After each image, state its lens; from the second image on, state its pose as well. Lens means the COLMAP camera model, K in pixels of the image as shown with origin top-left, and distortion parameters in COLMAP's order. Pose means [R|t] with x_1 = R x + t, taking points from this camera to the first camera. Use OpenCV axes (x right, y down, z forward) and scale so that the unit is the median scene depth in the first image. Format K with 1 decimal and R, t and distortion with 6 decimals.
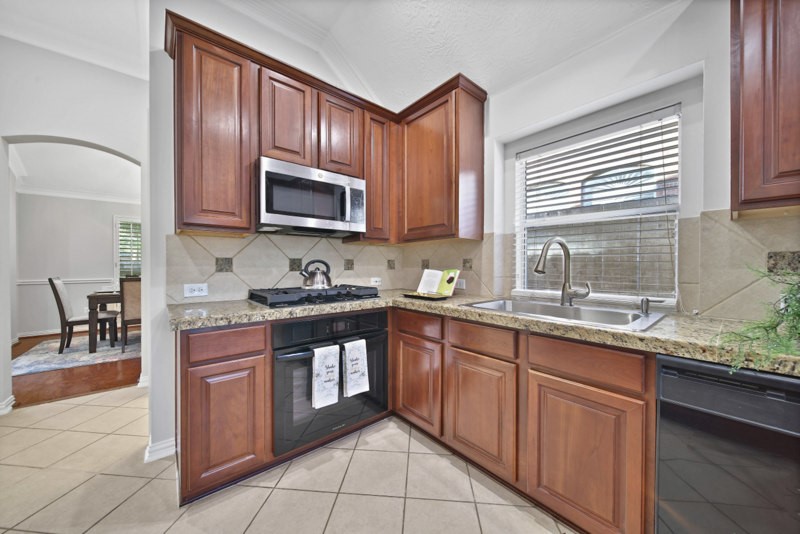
lens RADIAL K [[289.7, 0, 394.7], [0, 289.7, 267.4], [0, 0, 1]] dist [0.003321, -0.000046]
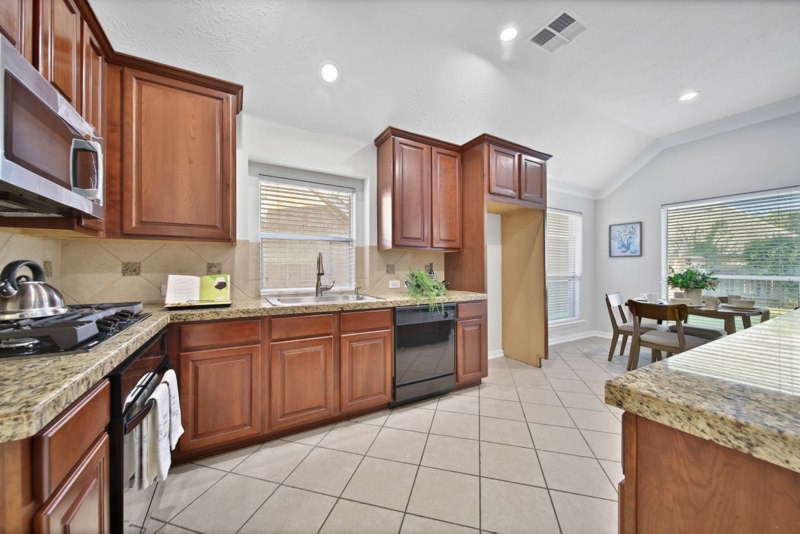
lens RADIAL K [[289.7, 0, 400.2], [0, 289.7, 268.1], [0, 0, 1]] dist [0.003321, -0.000046]
pose [[0.170567, 0.003565, 0.985340, -0.698534], [0.007288, 0.999962, -0.004880, -0.005044], [-0.985319, 0.008013, 0.170534, 0.268309]]
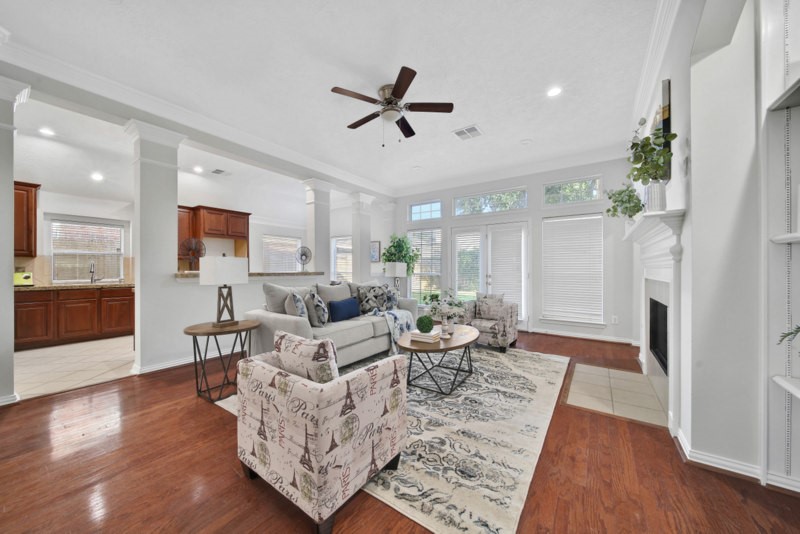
lens RADIAL K [[289.7, 0, 385.7], [0, 289.7, 271.1], [0, 0, 1]] dist [0.003321, -0.000046]
pose [[-0.229605, 0.000318, 0.973284, -2.553406], [0.007881, 0.999968, 0.001533, 0.018831], [-0.973252, 0.008022, -0.229601, -1.061480]]
